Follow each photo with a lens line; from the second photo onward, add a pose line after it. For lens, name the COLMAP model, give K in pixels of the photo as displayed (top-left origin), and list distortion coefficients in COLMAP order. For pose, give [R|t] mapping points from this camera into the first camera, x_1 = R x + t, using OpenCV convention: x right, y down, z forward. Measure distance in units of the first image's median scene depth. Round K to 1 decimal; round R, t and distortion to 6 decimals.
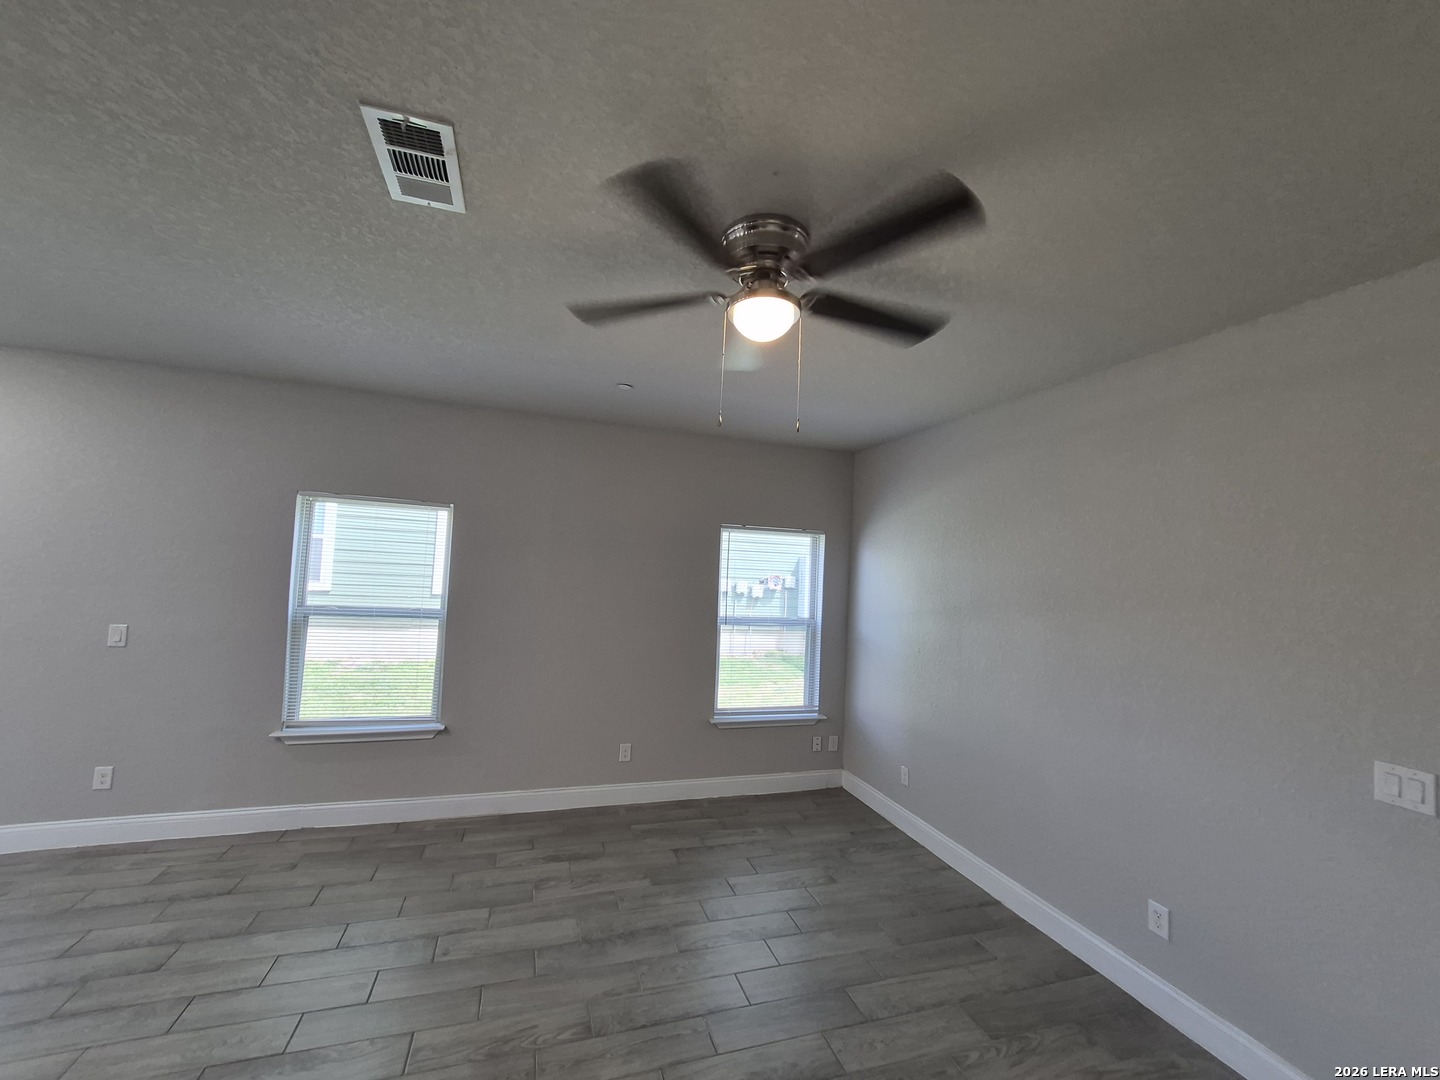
lens RADIAL K [[563.3, 0, 708.3], [0, 563.3, 539.4], [0, 0, 1]] dist [0.004584, -0.000874]
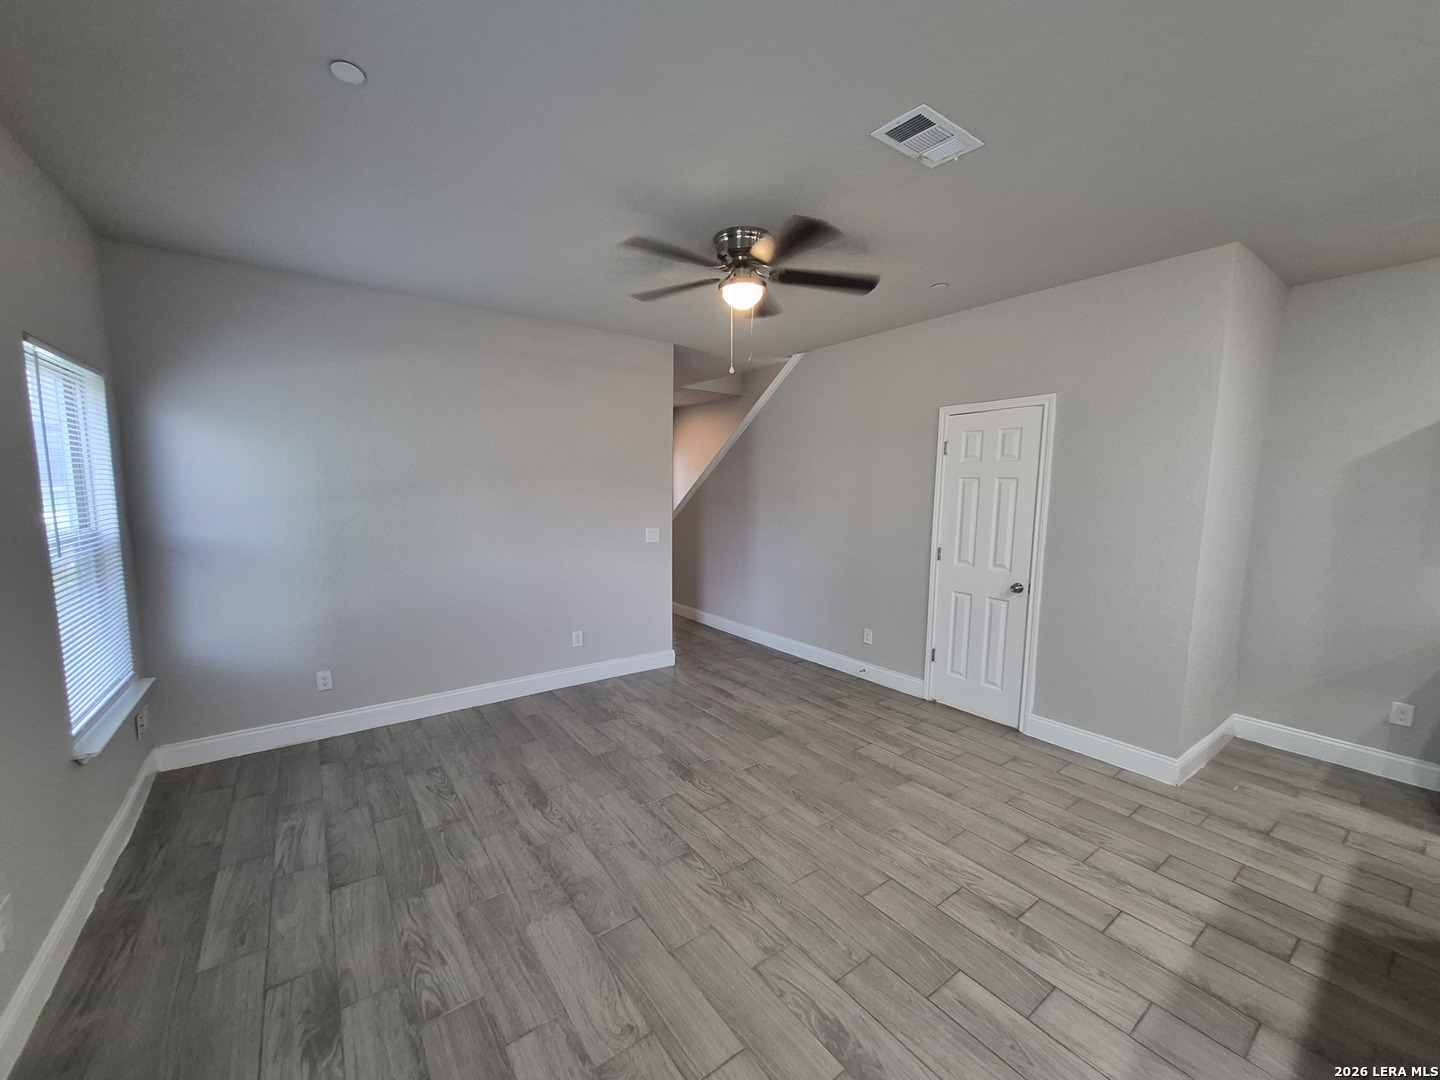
lens RADIAL K [[563.3, 0, 706.4], [0, 563.3, 540.1], [0, 0, 1]] dist [0.004584, -0.000874]
pose [[-0.295624, -0.149605, 0.943517, -0.708968], [-0.073487, 0.988296, 0.133680, 0.036979], [-0.952474, -0.029817, -0.303158, 0.769594]]
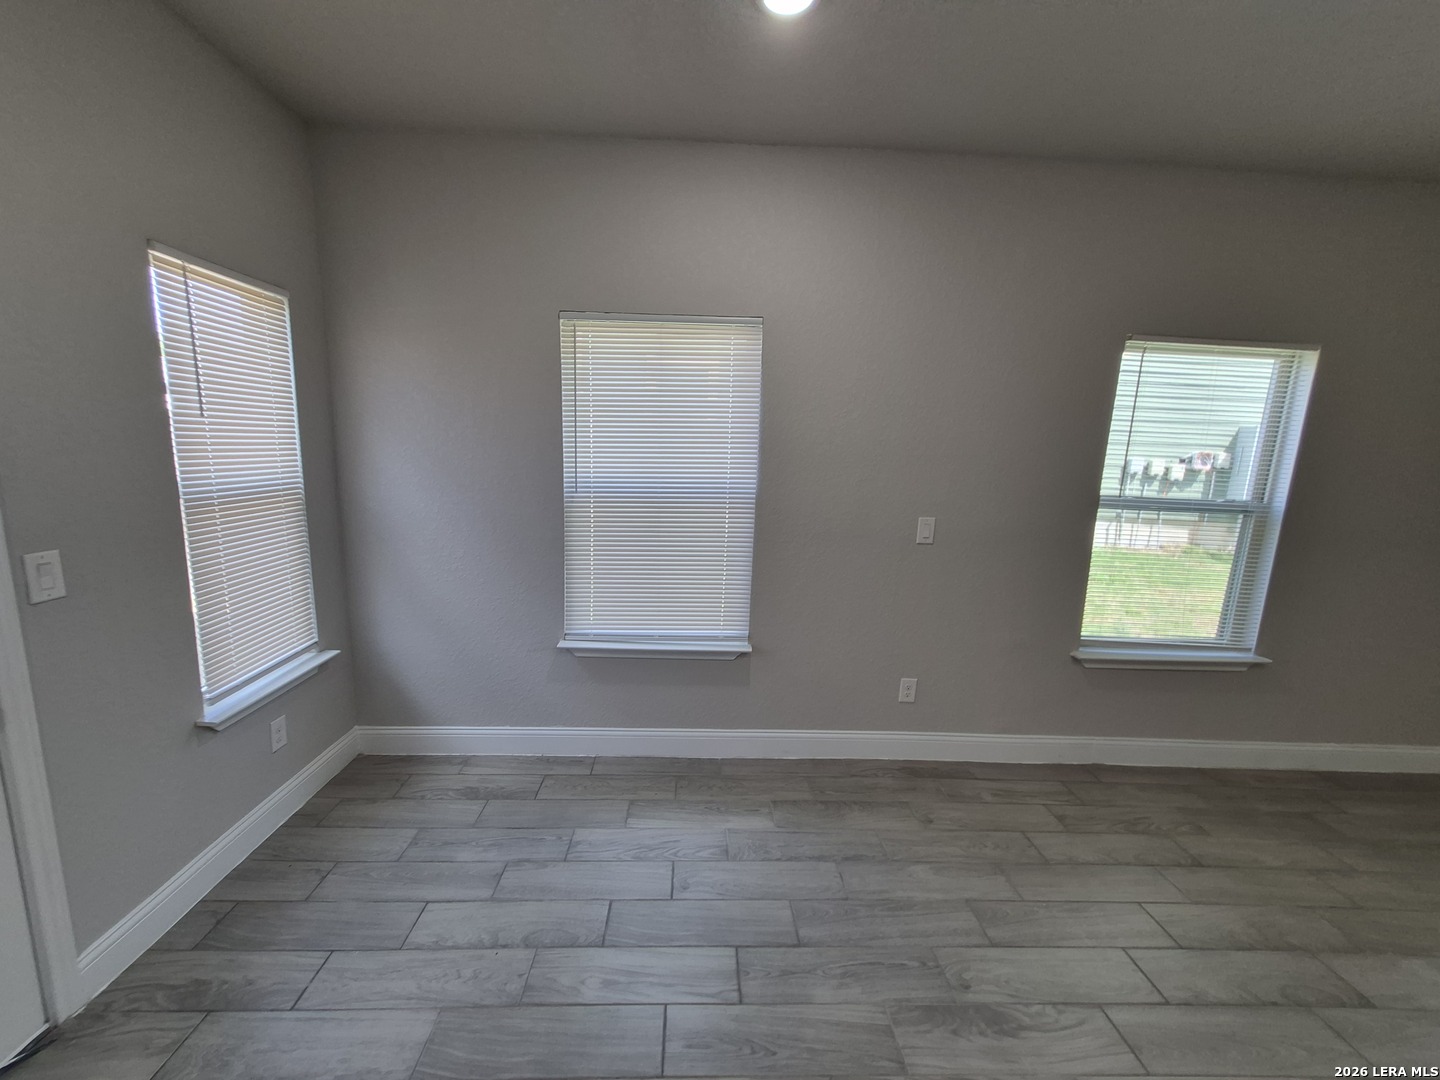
lens RADIAL K [[563.3, 0, 697.3], [0, 563.3, 538.2], [0, 0, 1]] dist [0.004584, -0.000874]
pose [[0.955733, 0.029883, -0.292713, -1.004718], [0.030880, 0.979148, 0.200786, 0.005693], [0.292610, -0.200937, 0.934882, 0.121702]]
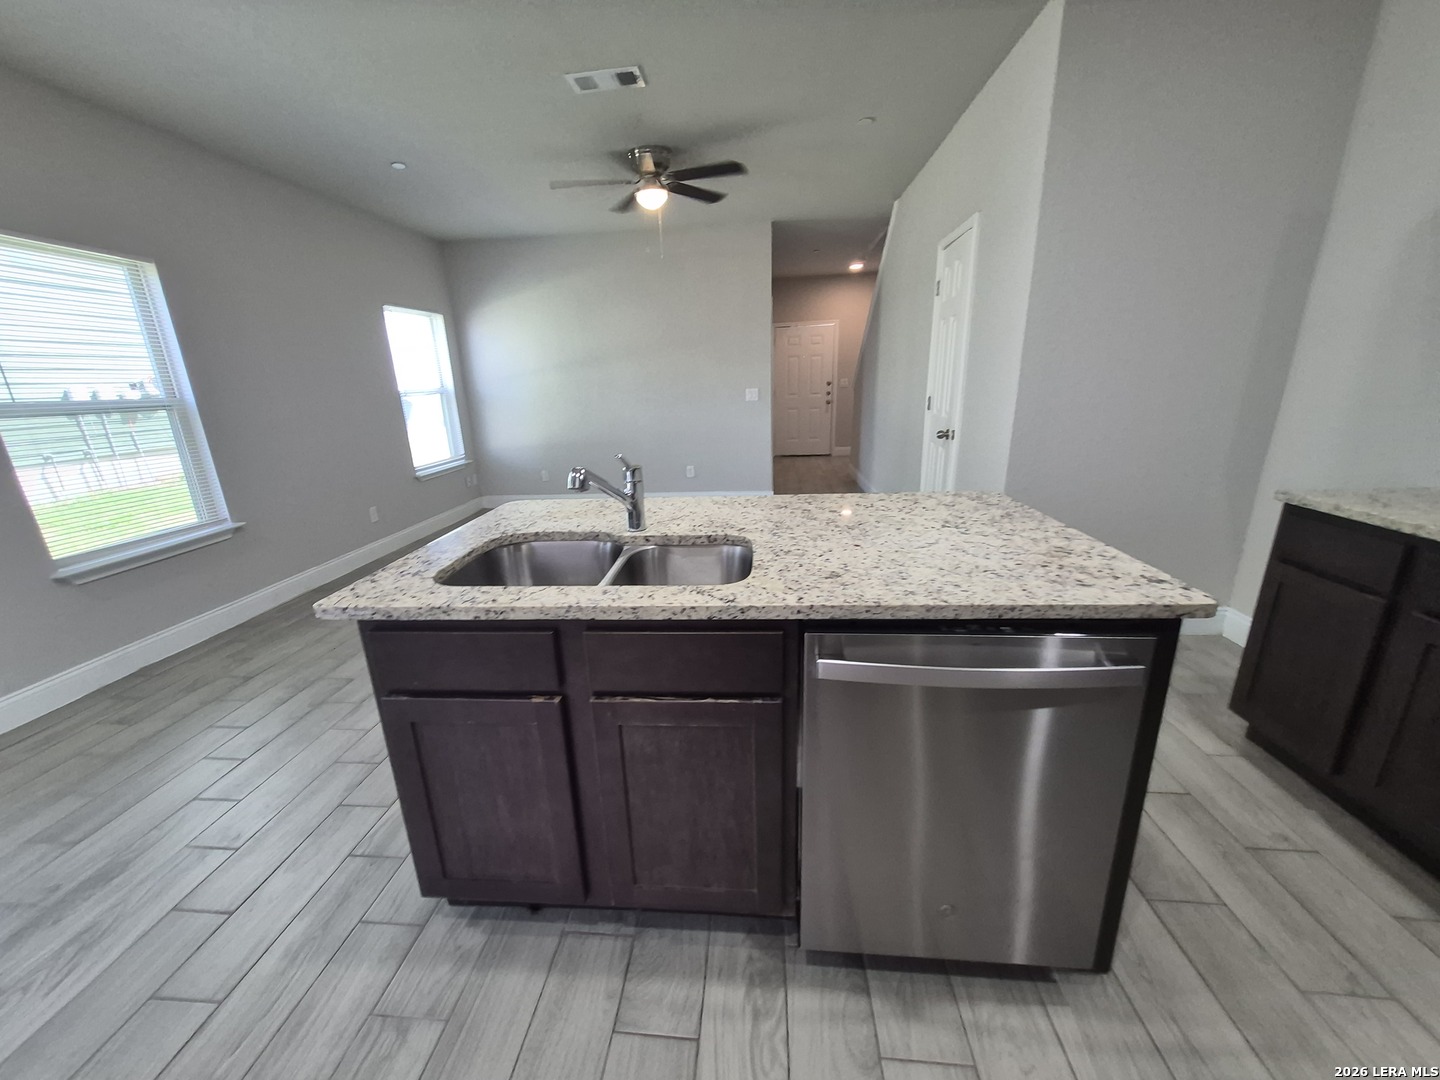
lens RADIAL K [[563.3, 0, 717.4], [0, 563.3, 546.8], [0, 0, 1]] dist [0.004584, -0.000874]
pose [[0.387676, -0.328858, 0.861139, -1.019338], [0.006902, 0.935206, 0.354036, 0.043547], [-0.921770, -0.131308, 0.364827, -0.082830]]
